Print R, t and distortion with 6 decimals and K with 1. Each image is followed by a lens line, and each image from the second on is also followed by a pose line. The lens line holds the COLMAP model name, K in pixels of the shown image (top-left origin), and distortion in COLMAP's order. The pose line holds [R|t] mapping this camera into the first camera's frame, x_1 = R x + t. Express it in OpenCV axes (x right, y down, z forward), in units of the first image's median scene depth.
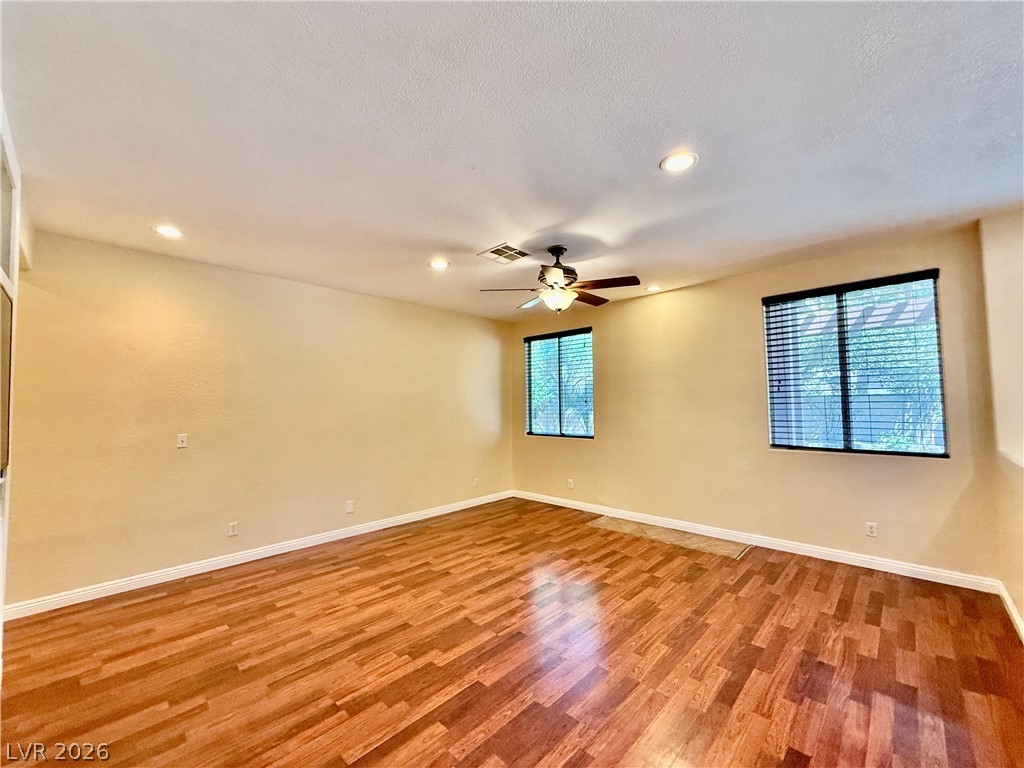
lens RADIAL K [[408.3, 0, 508.7], [0, 408.3, 384.0], [0, 0, 1]] dist [-0.000177, -0.000151]
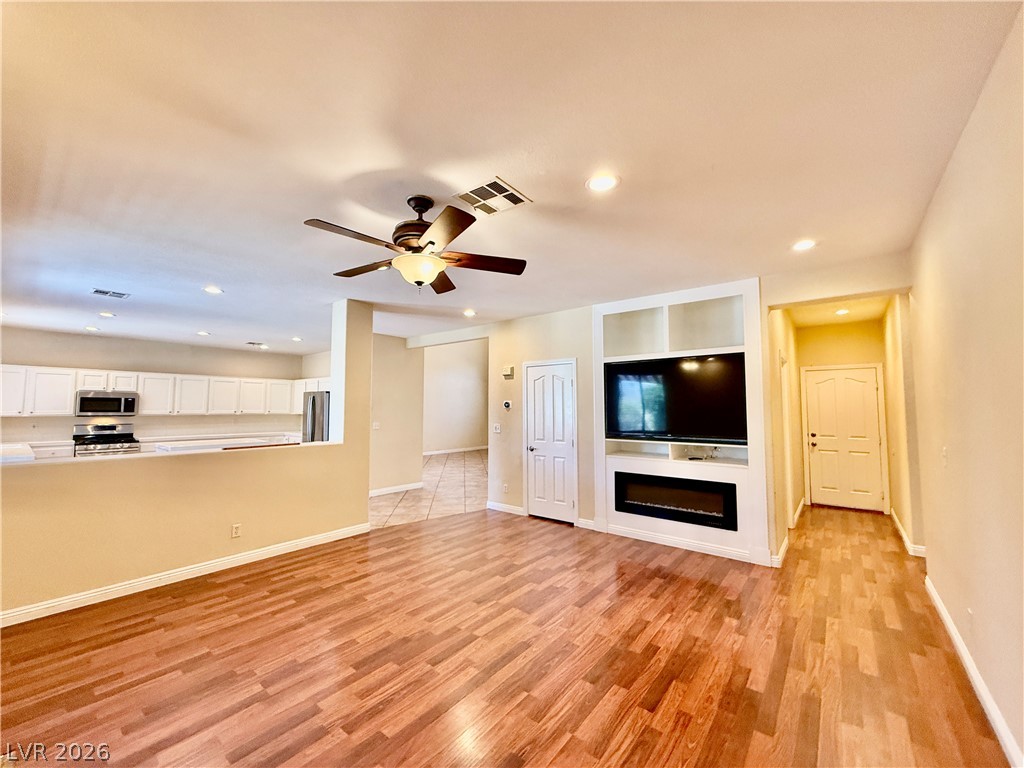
lens RADIAL K [[408.3, 0, 508.7], [0, 408.3, 384.0], [0, 0, 1]] dist [-0.000177, -0.000151]
pose [[-0.995774, 0.008246, -0.091468, 0.033255], [0.018374, 0.993713, -0.110442, 0.081893], [0.089983, -0.111656, -0.989665, 1.754809]]
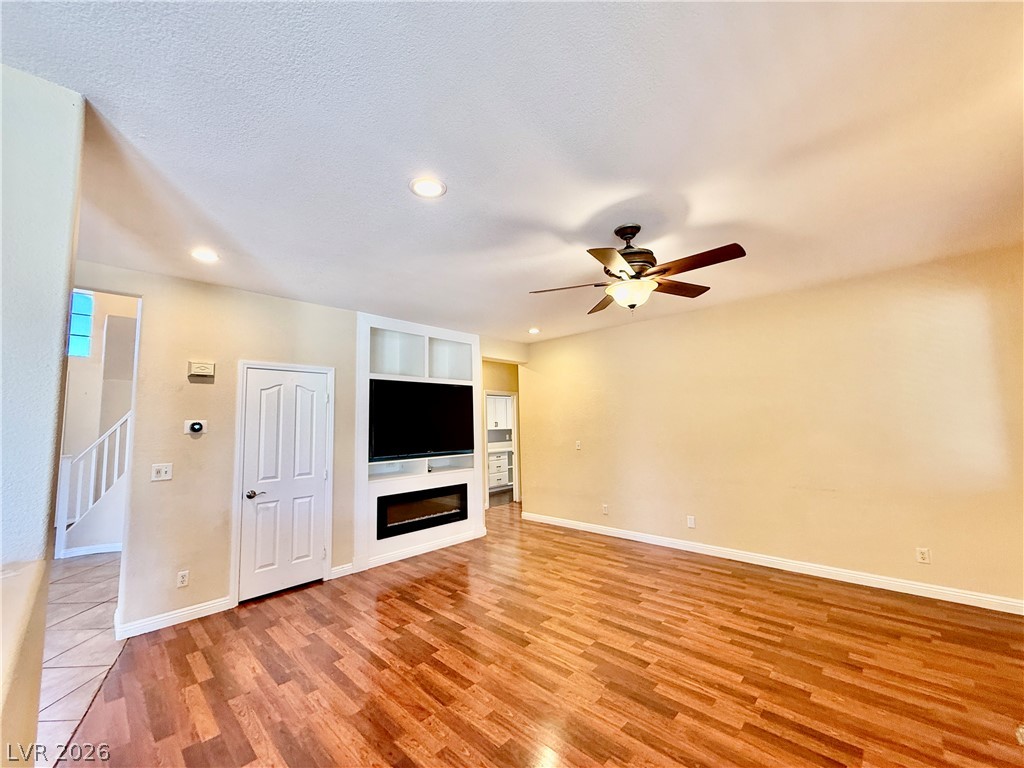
lens RADIAL K [[408.3, 0, 508.7], [0, 408.3, 384.0], [0, 0, 1]] dist [-0.000177, -0.000151]
pose [[0.003972, -0.083874, -0.996468, 0.899336], [0.075097, 0.993687, -0.083340, 0.011425], [0.997168, -0.074501, 0.010245, 0.765427]]
